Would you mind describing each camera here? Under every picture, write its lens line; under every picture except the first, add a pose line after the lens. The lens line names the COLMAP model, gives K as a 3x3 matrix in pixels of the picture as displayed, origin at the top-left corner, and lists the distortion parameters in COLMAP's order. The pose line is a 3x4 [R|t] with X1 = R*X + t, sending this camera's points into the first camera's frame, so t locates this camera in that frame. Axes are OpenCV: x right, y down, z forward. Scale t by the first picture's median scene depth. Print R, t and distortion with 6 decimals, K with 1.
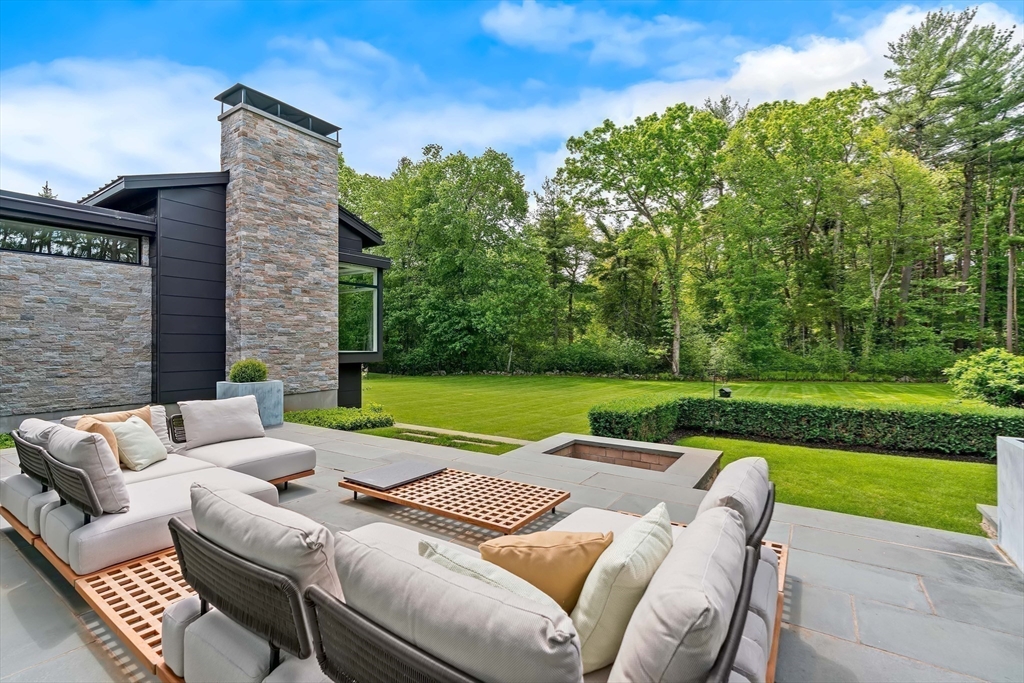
lens RADIAL K [[458.8, 0, 487.1], [0, 458.8, 340.7], [0, 0, 1]] dist [0.000342, -0.026196]
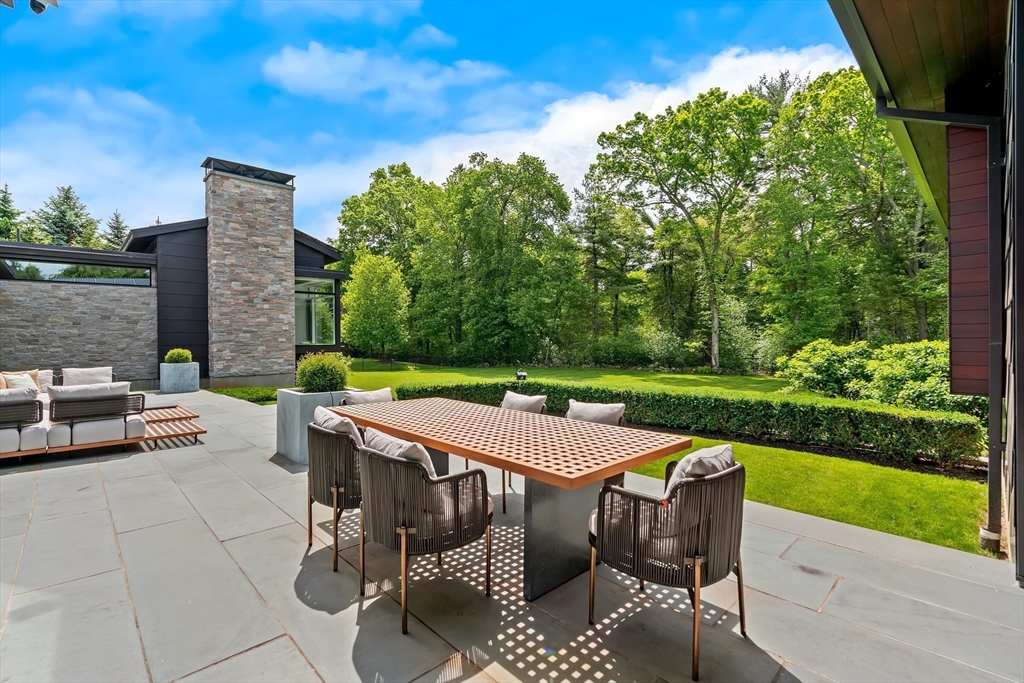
lens RADIAL K [[458.8, 0, 487.1], [0, 458.8, 340.7], [0, 0, 1]] dist [0.000342, -0.026196]
pose [[0.974539, -0.004048, -0.224181, 0.237919], [0.007008, 0.999898, 0.012409, 0.000100], [0.224108, -0.013664, 0.974469, -0.078351]]
